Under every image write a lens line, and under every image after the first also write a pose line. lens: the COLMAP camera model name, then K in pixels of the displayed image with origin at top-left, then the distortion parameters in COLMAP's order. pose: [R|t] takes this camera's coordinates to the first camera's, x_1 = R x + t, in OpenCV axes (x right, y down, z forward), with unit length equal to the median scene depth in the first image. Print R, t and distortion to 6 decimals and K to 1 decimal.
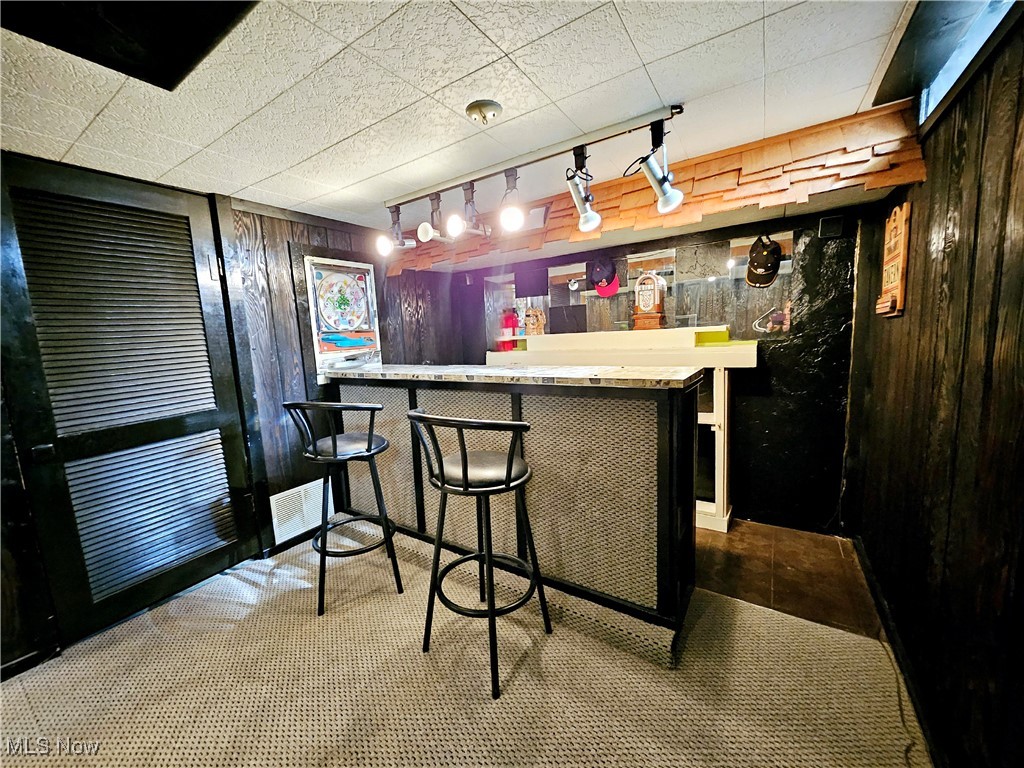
lens RADIAL K [[400.2, 0, 502.5], [0, 400.2, 387.8], [0, 0, 1]] dist [0.000448, -0.000099]
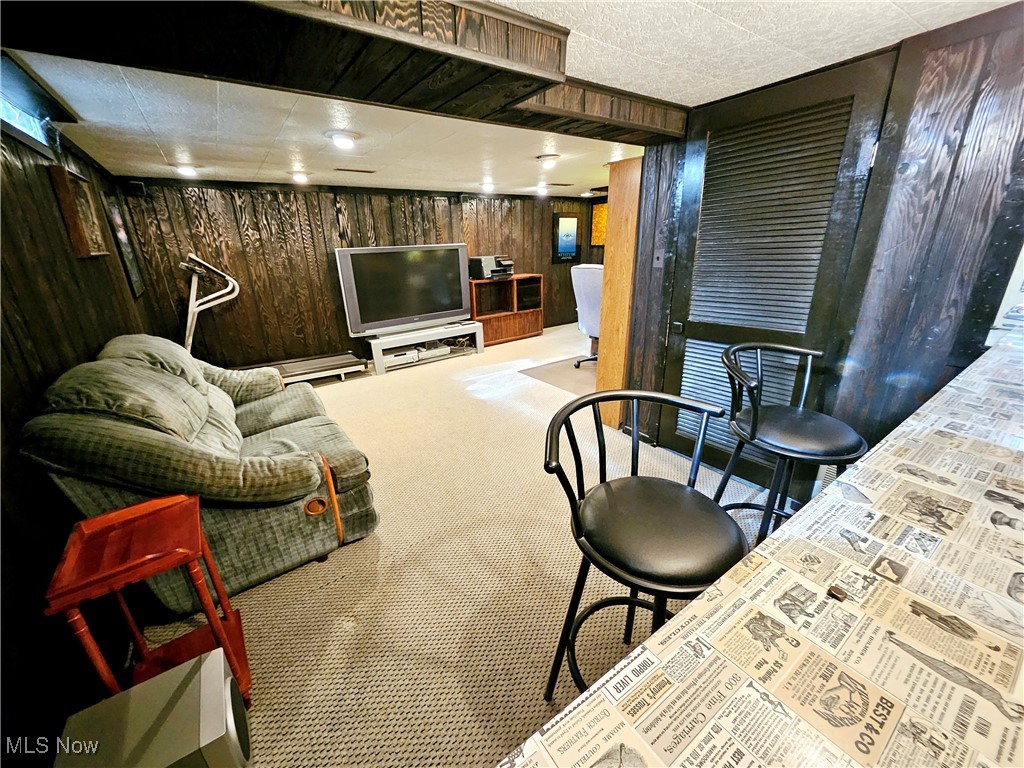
lens RADIAL K [[400.2, 0, 502.5], [0, 400.2, 387.8], [0, 0, 1]] dist [0.000448, -0.000099]
pose [[-0.371027, 0.373599, -0.850155, 0.517472], [-0.077540, 0.899840, 0.429273, -0.252328], [0.925379, 0.225193, -0.304896, 0.972157]]
